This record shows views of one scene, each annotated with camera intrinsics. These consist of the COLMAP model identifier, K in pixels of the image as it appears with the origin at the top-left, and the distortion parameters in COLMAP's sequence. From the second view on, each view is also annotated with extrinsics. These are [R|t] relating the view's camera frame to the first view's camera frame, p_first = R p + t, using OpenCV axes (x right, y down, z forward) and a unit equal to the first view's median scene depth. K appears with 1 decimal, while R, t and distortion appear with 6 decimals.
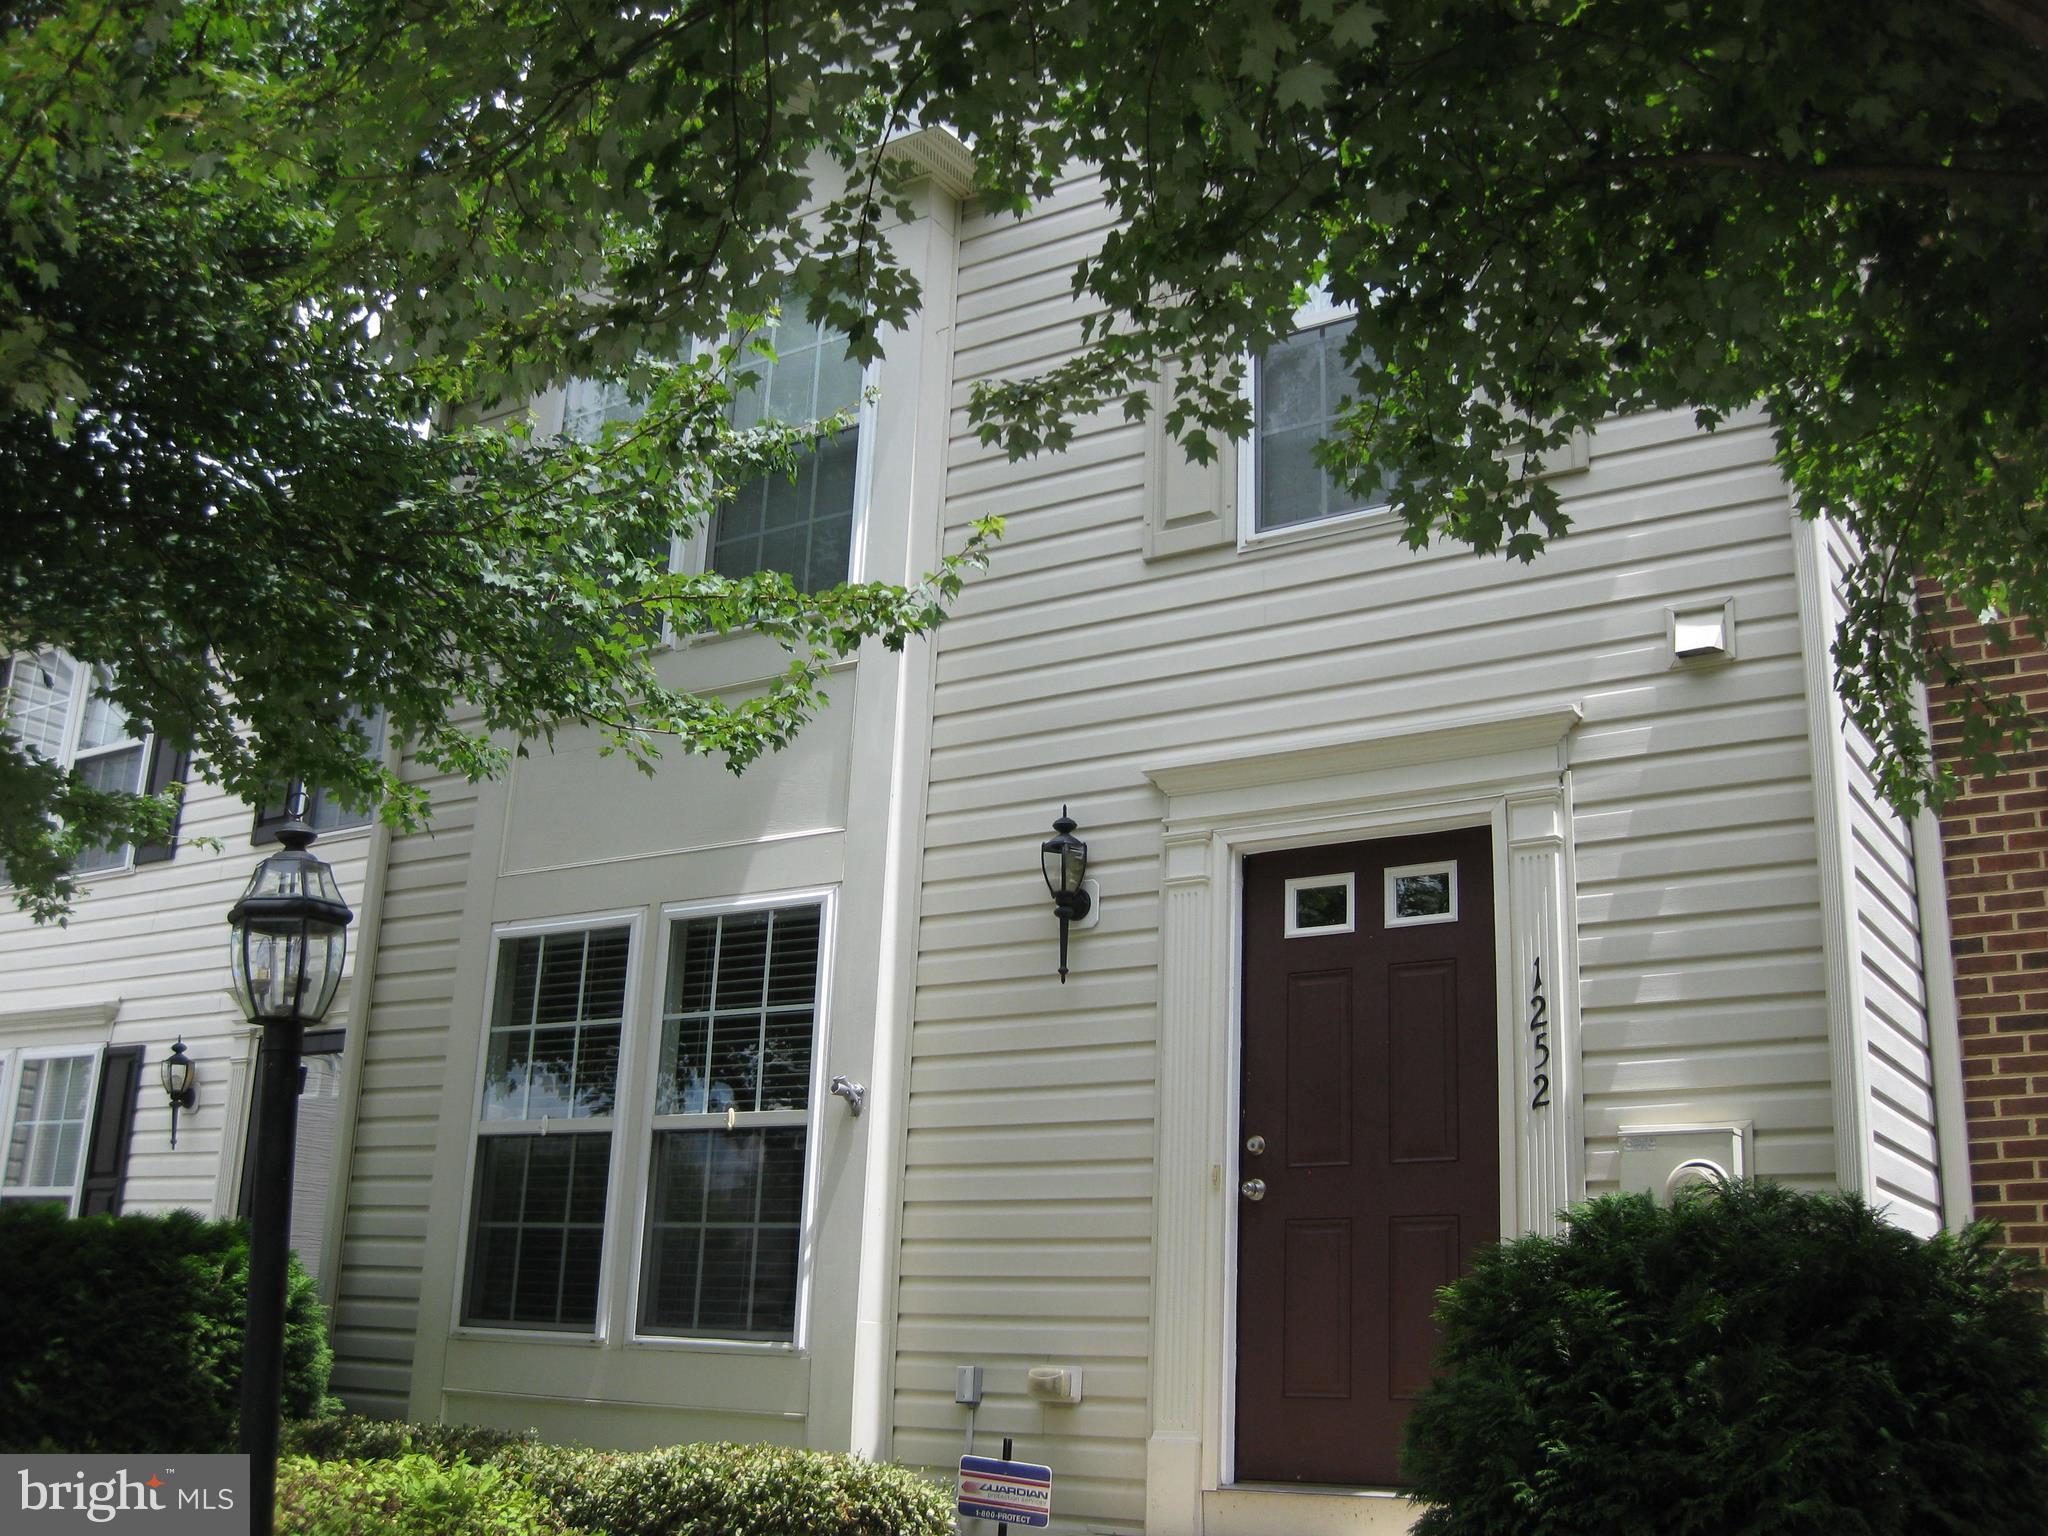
lens RADIAL K [[2059.4, 0, 1024.0], [0, 2059.4, 768.0], [0, 0, 1]] dist [-0.165077, 0.142400]
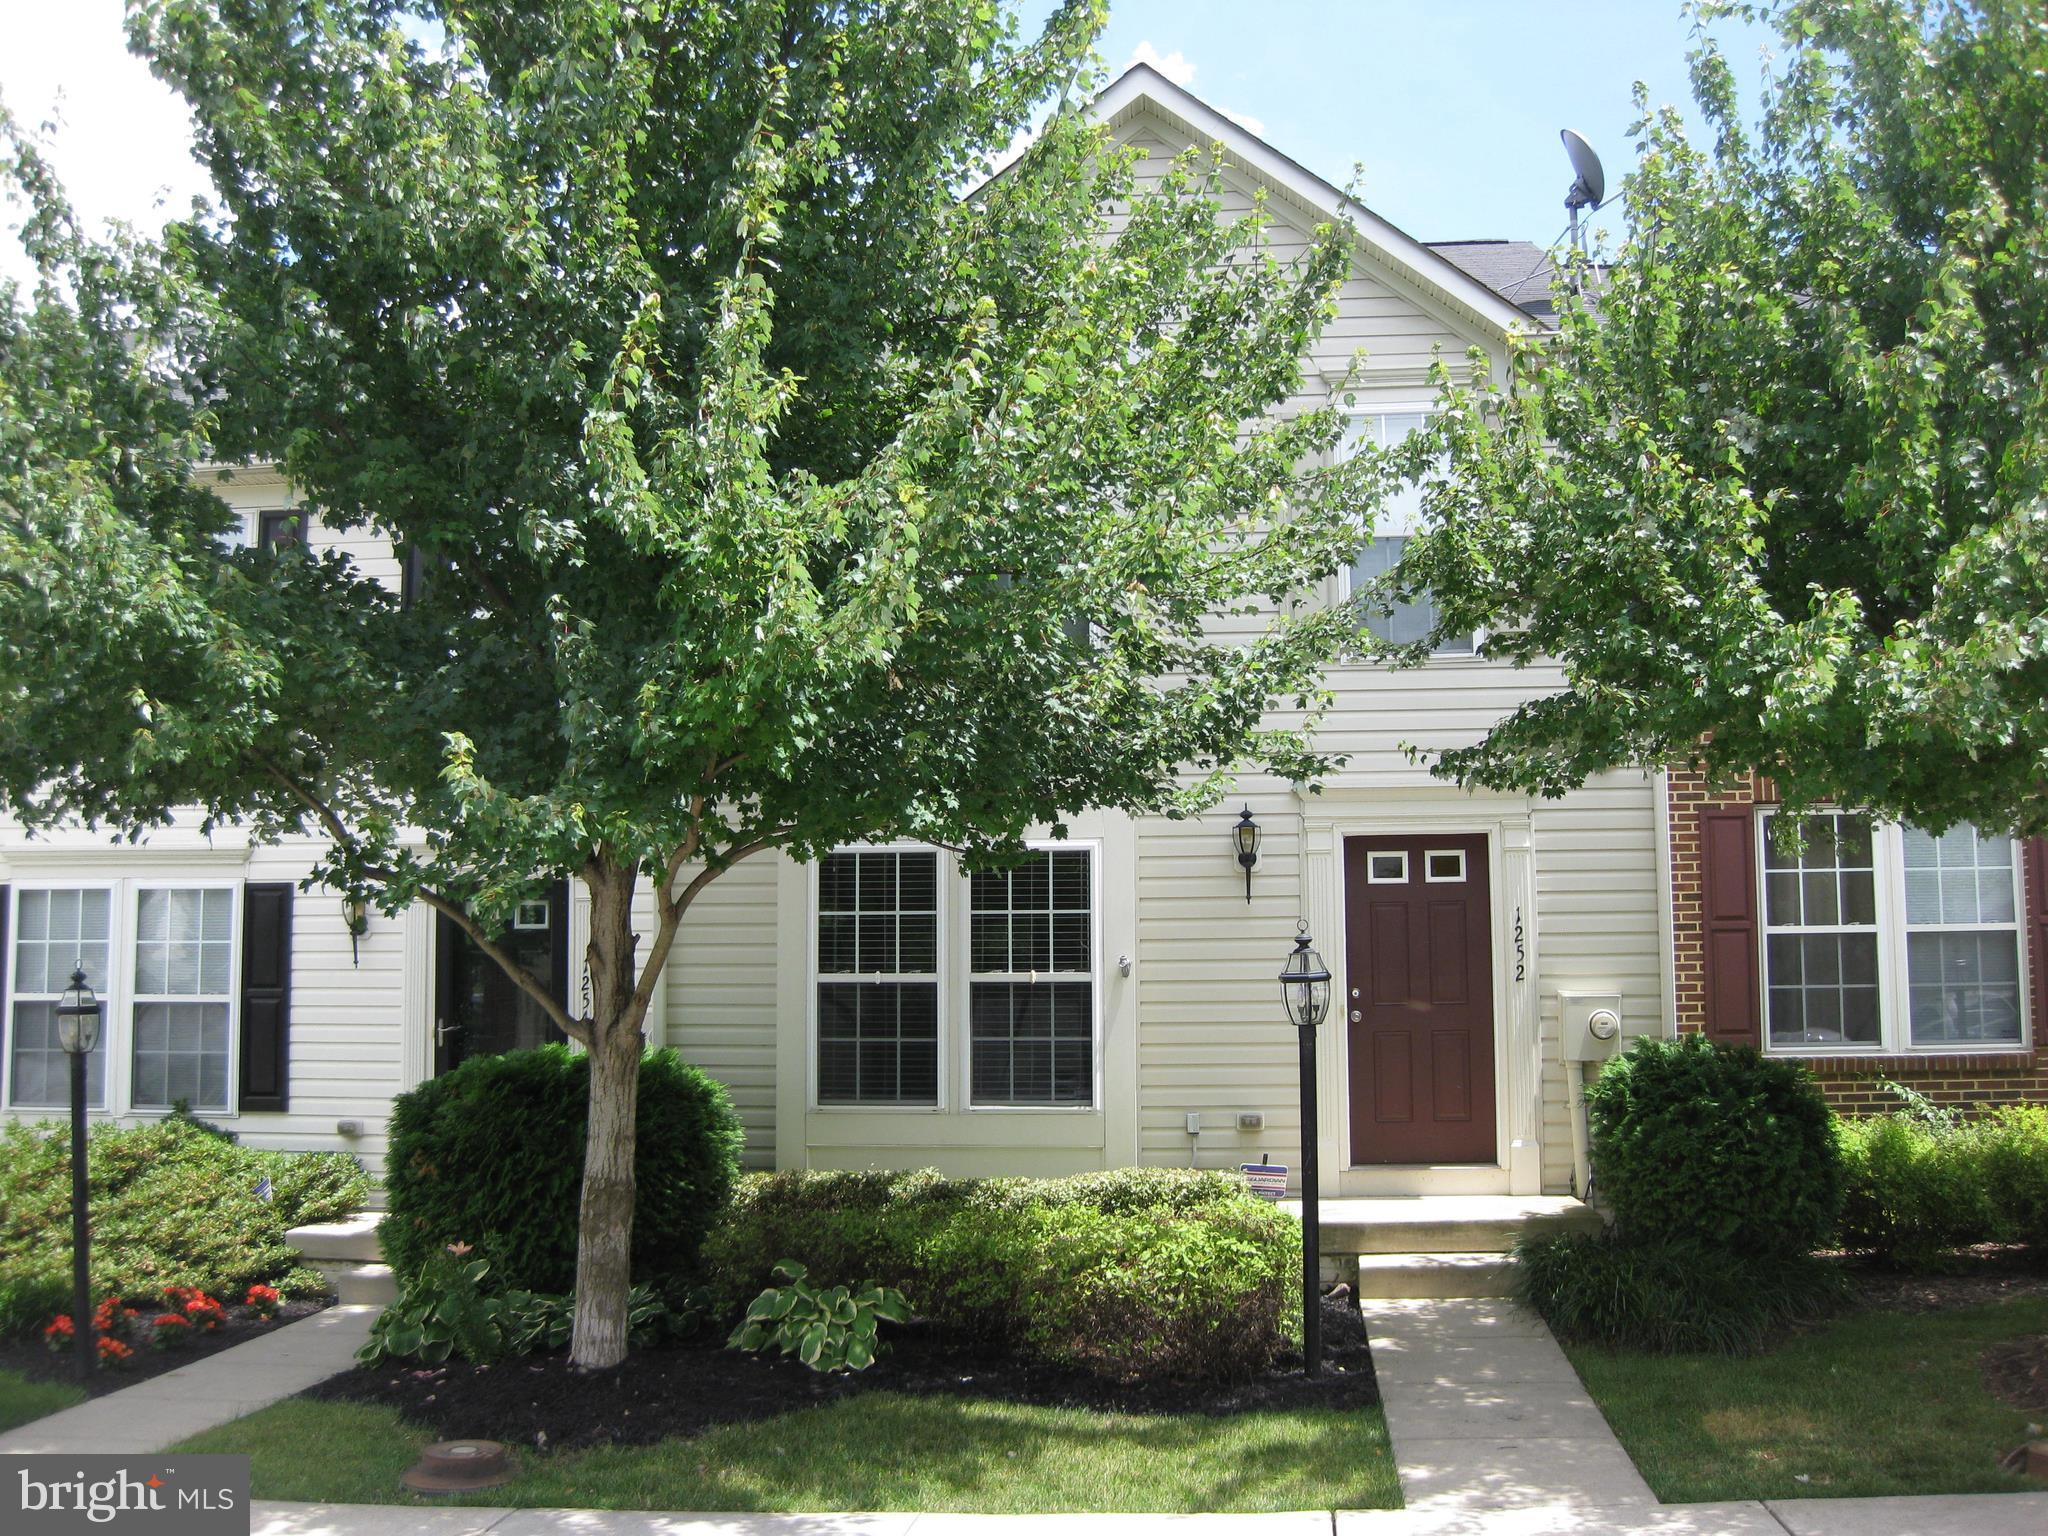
lens RADIAL K [[2059.4, 0, 1024.0], [0, 2059.4, 768.0], [0, 0, 1]] dist [-0.165077, 0.142400]
pose [[0.892116, 0.009154, 0.451714, -1.021211], [-0.091940, 0.982553, 0.161665, -0.300926], [-0.442353, -0.185755, 0.877393, -0.499893]]
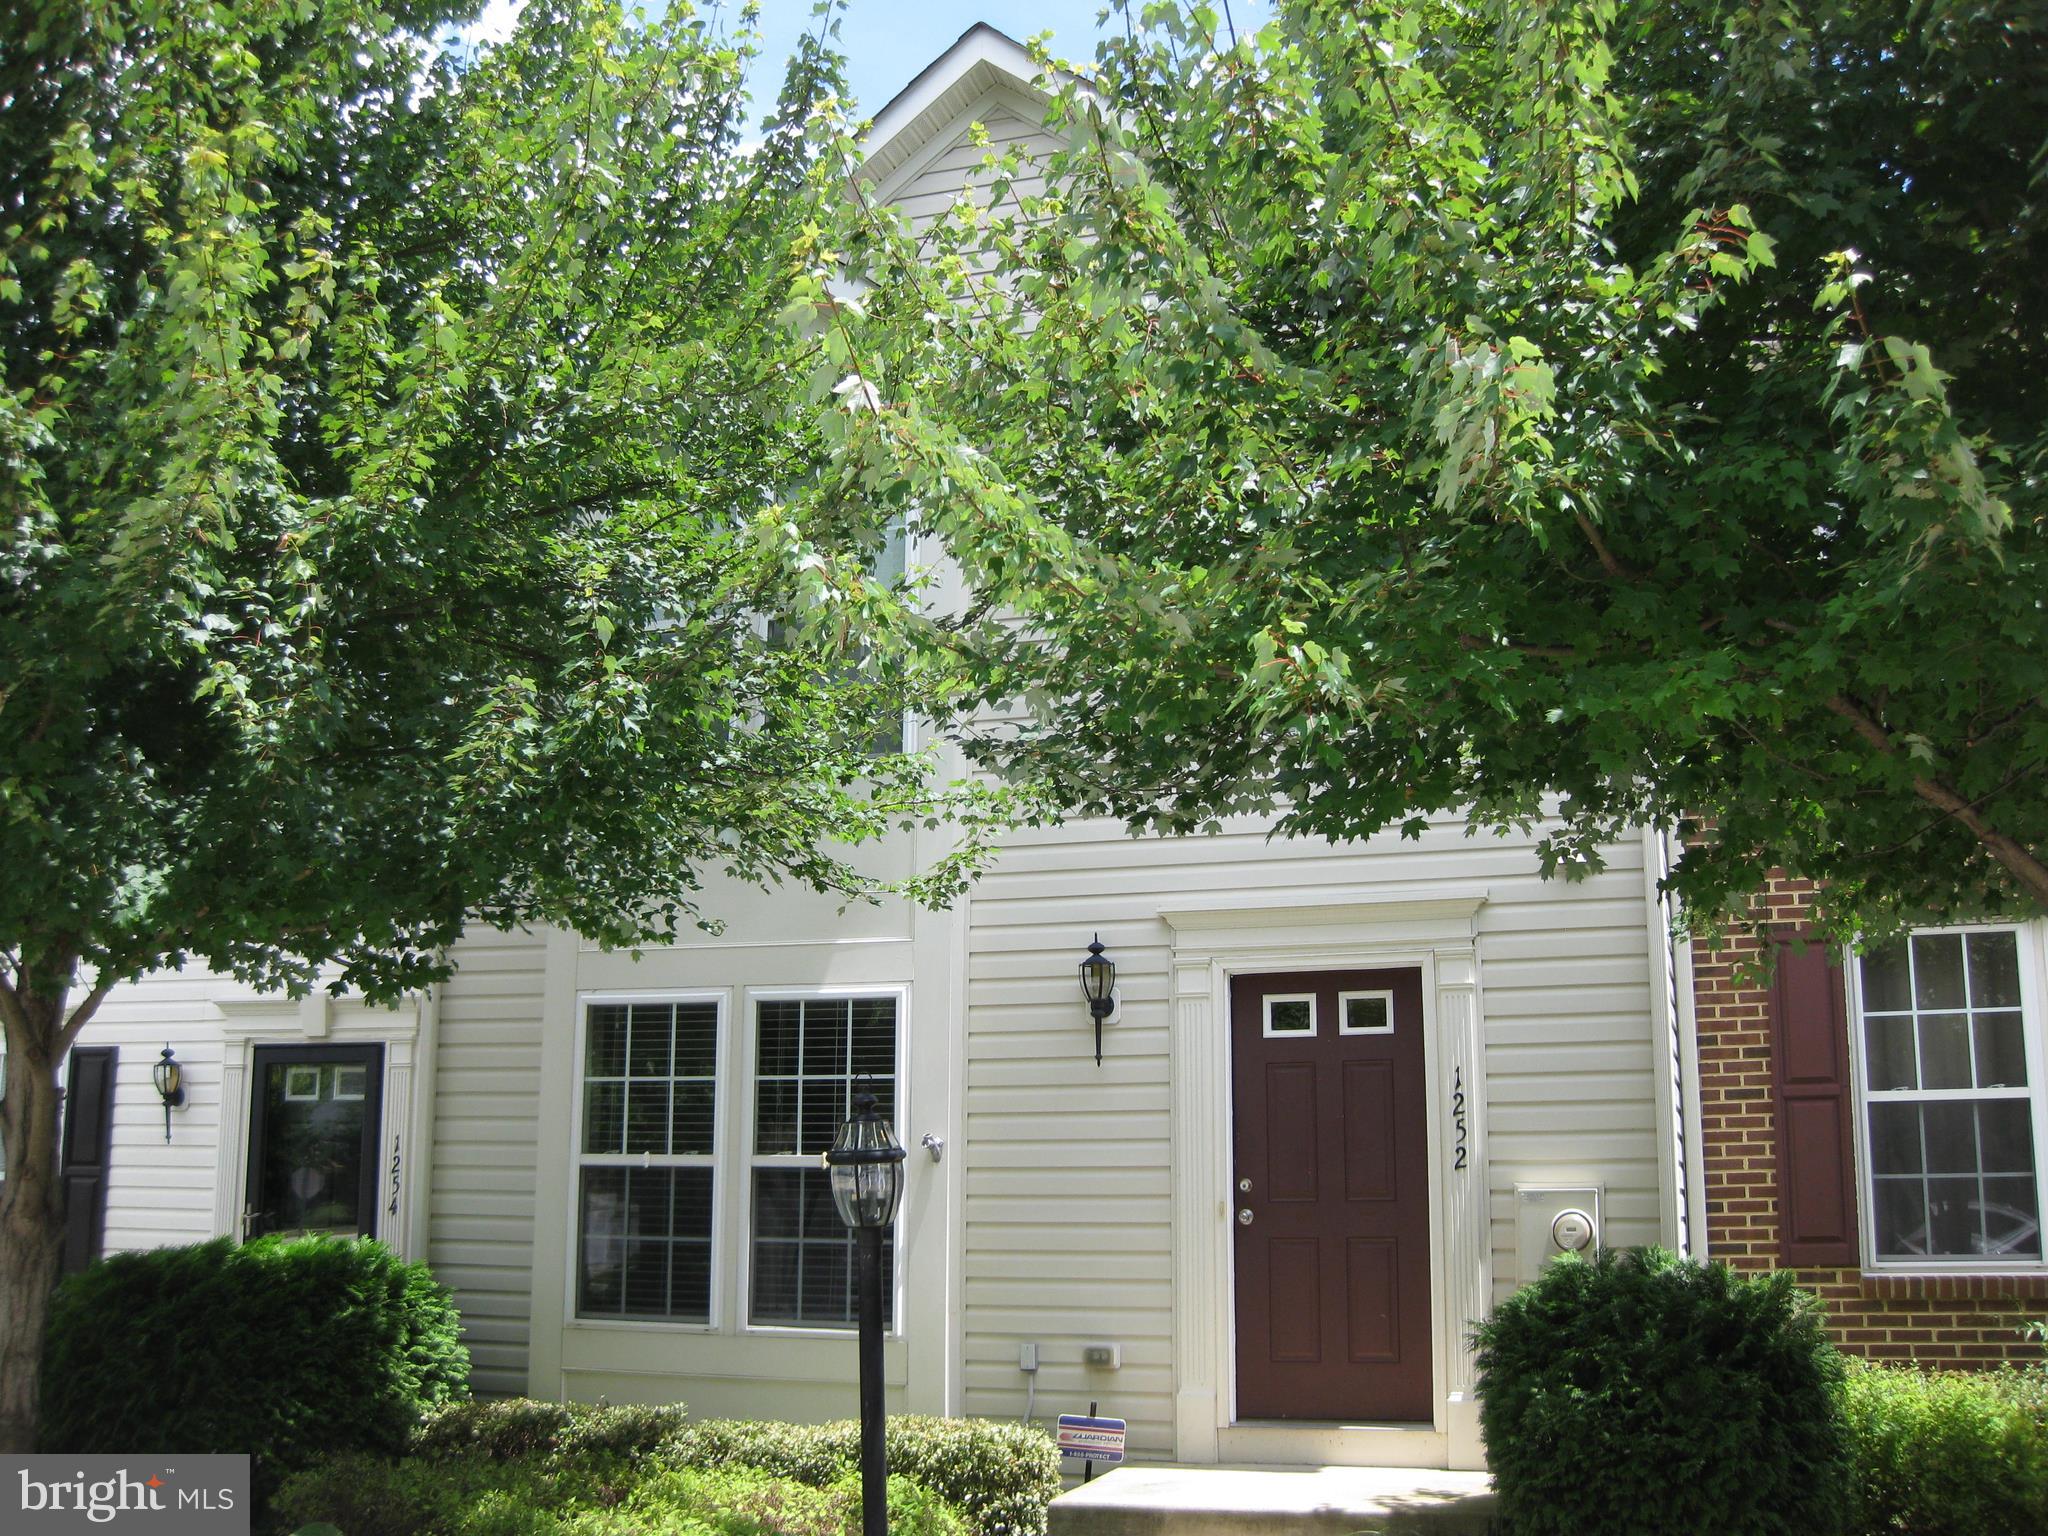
lens RADIAL K [[2079.7, 0, 1024.0], [0, 2079.7, 768.0], [0, 0, 1]] dist [-0.180587, 0.173888]
pose [[0.969510, 0.015358, 0.244572, -0.386748], [-0.037210, 0.995688, 0.084981, -0.218308], [-0.242212, -0.091491, 0.965900, -0.316376]]
